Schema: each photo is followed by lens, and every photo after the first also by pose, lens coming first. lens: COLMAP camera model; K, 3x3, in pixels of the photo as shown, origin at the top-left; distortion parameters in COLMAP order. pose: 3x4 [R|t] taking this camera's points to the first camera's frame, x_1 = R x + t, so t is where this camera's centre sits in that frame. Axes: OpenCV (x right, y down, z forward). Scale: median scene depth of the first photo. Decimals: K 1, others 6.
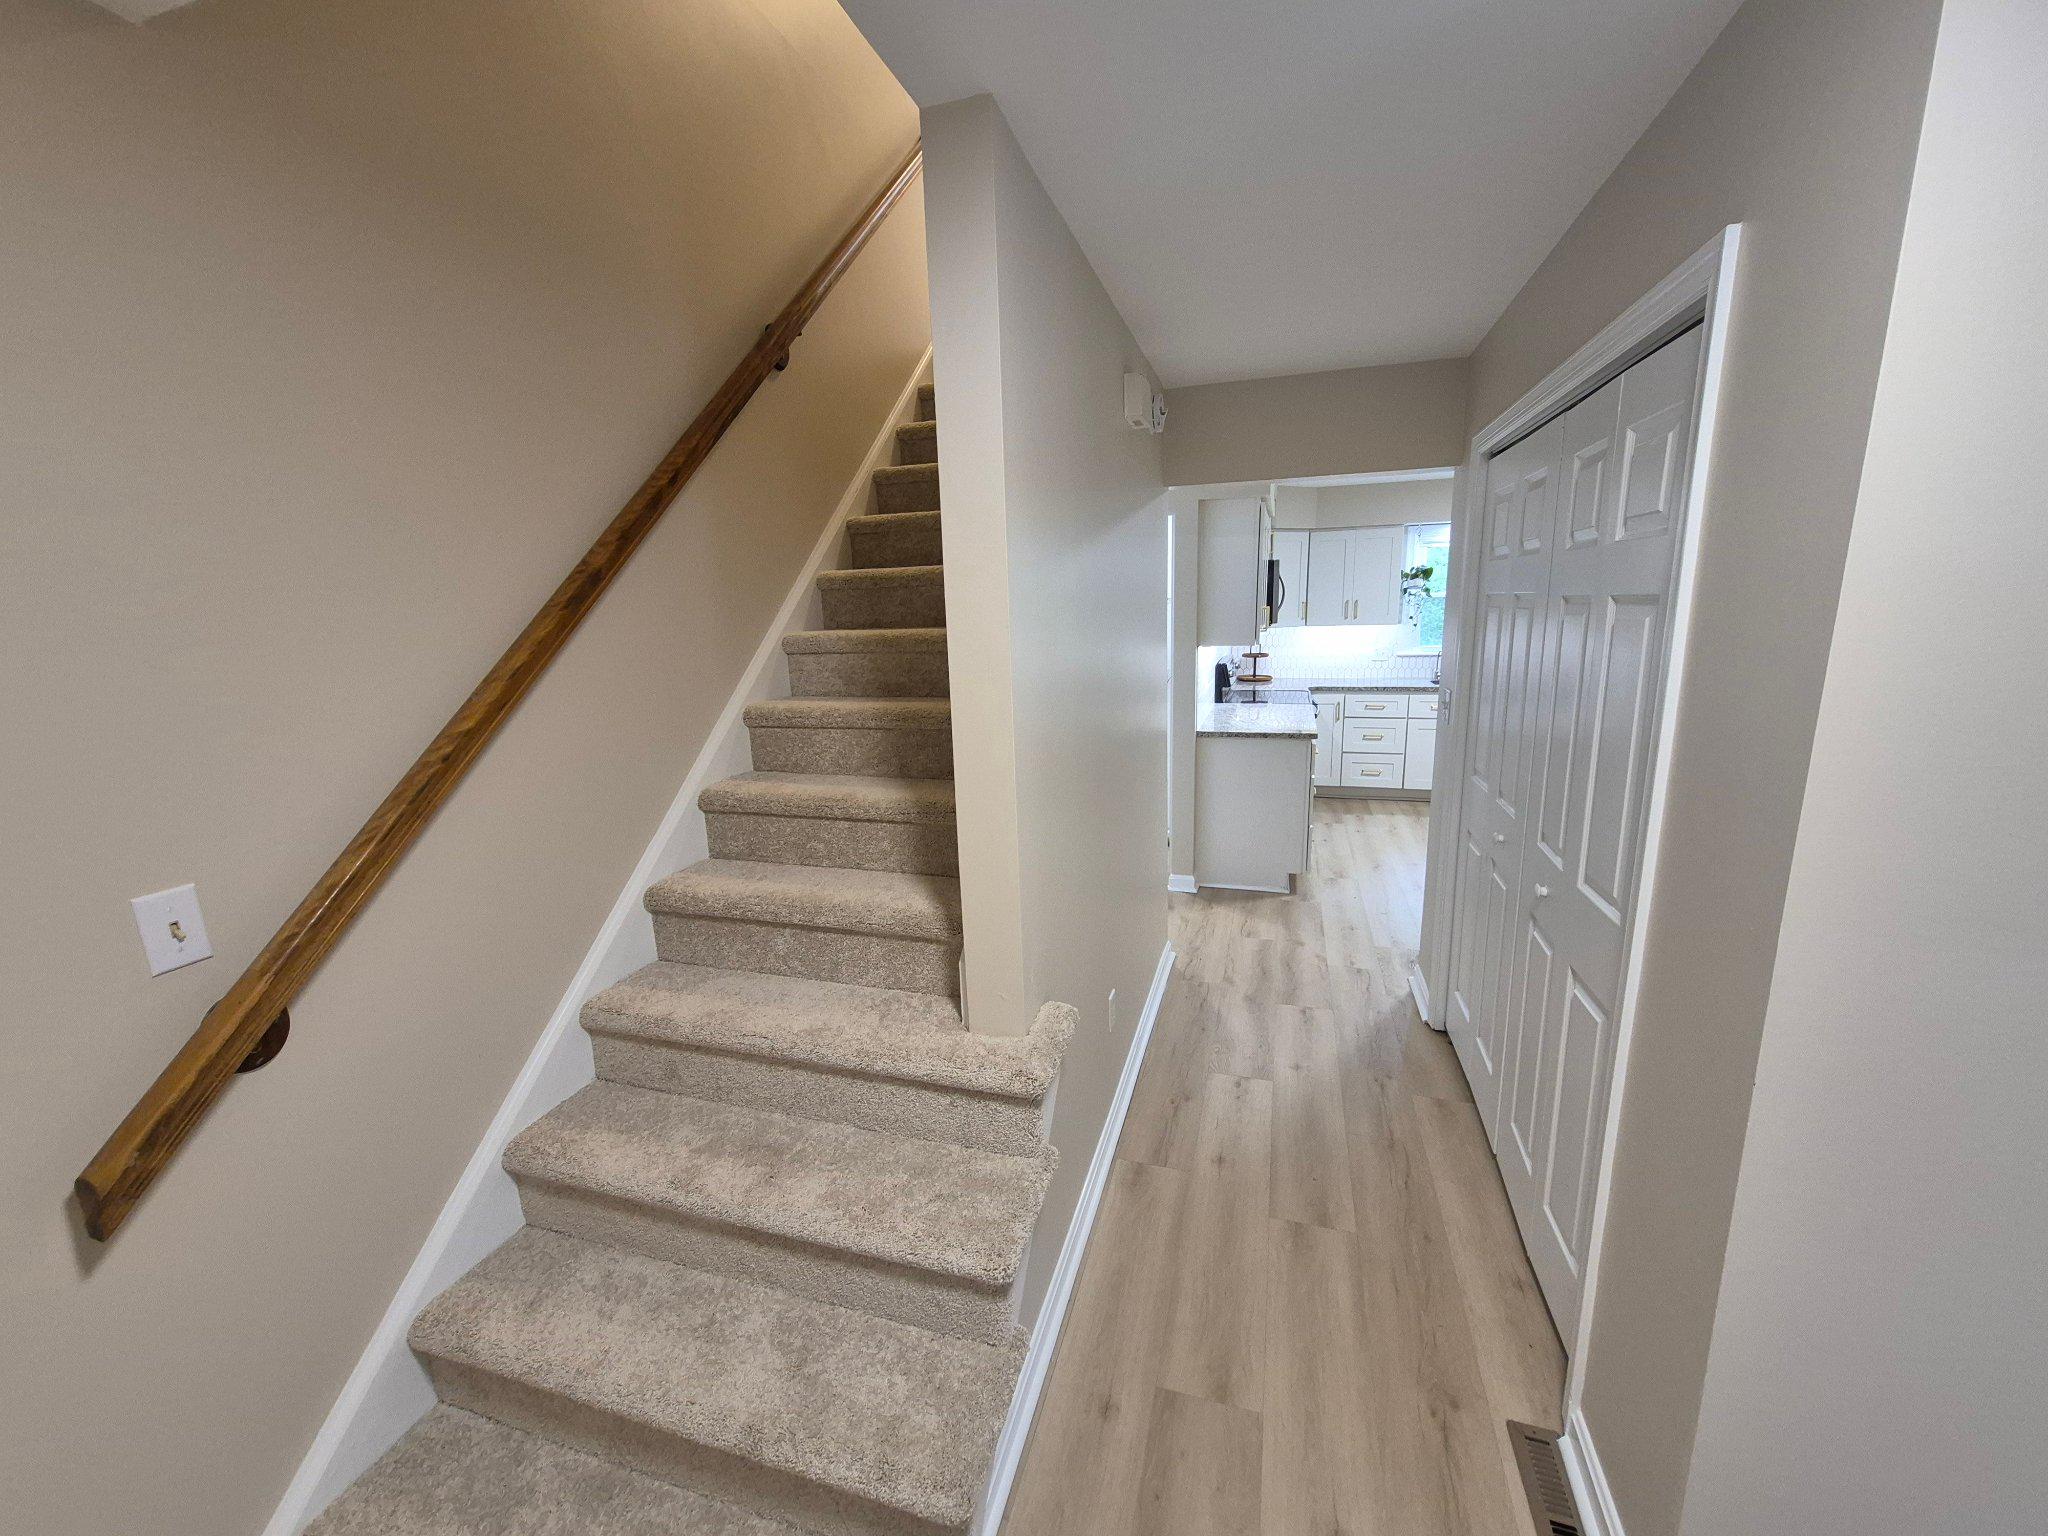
lens RADIAL K [[806.3, 0, 1035.3], [0, 806.3, 770.0], [0, 0, 1]] dist [0.007199, -0.000401]
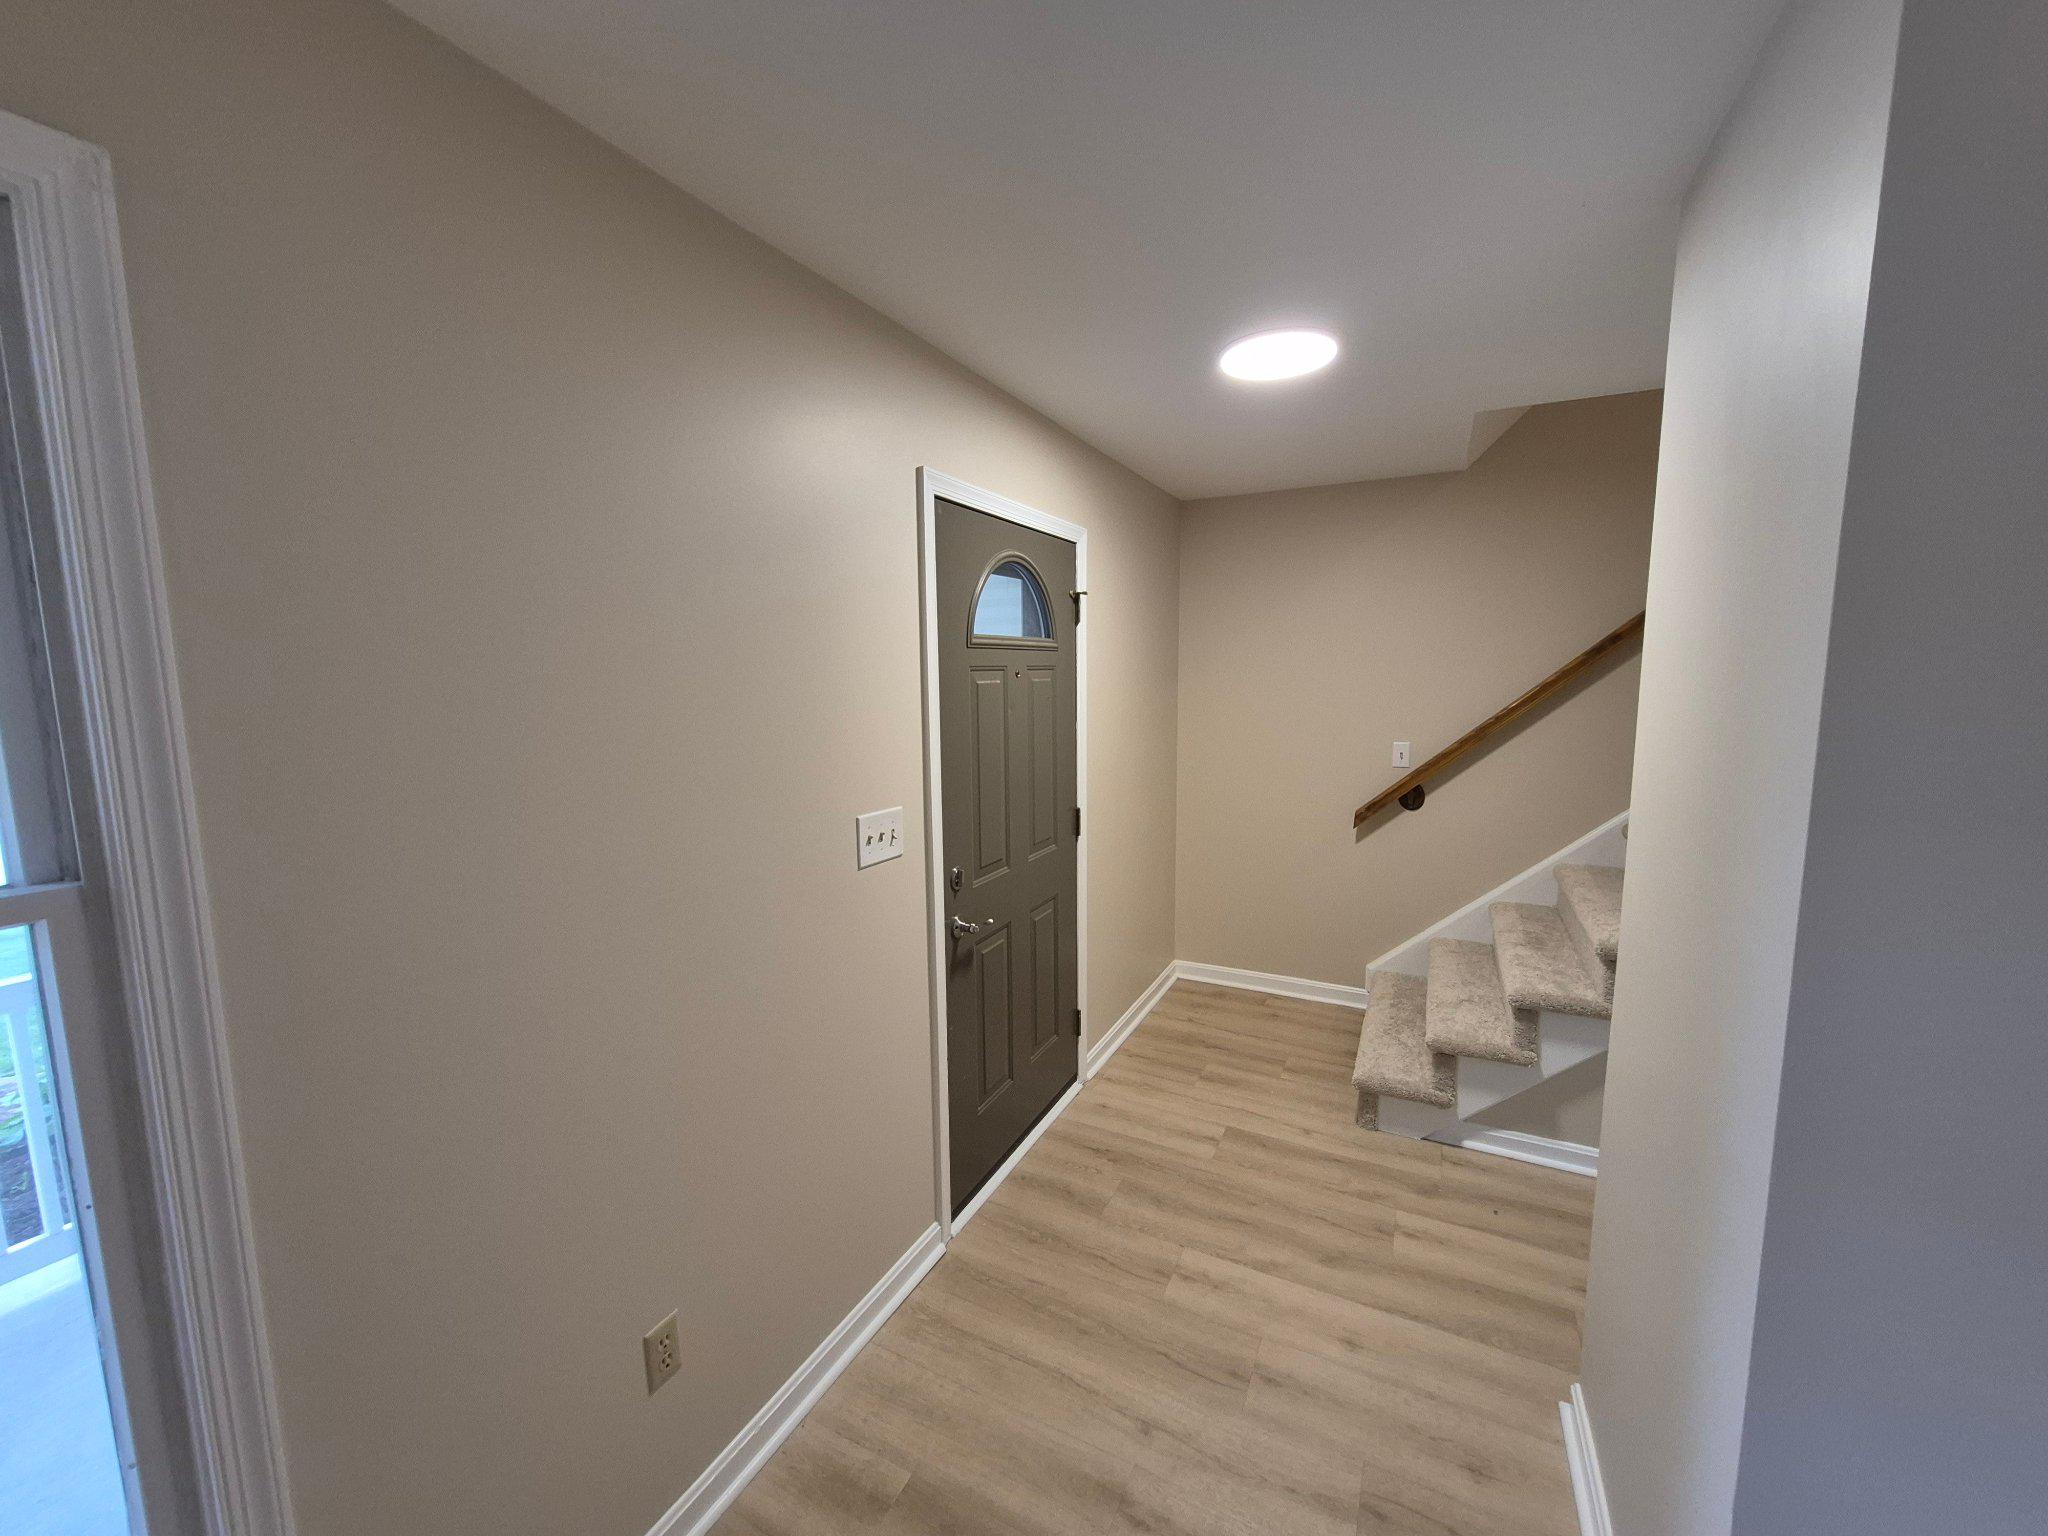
lens RADIAL K [[806.2, 0, 1029.8], [0, 806.2, 771.1], [0, 0, 1]] dist [0.000742, -0.000944]
pose [[-0.161612, 0.153507, -0.974842, 1.748510], [-0.188339, 0.964873, 0.183161, -0.034519], [0.968715, 0.213202, -0.127024, 0.013585]]
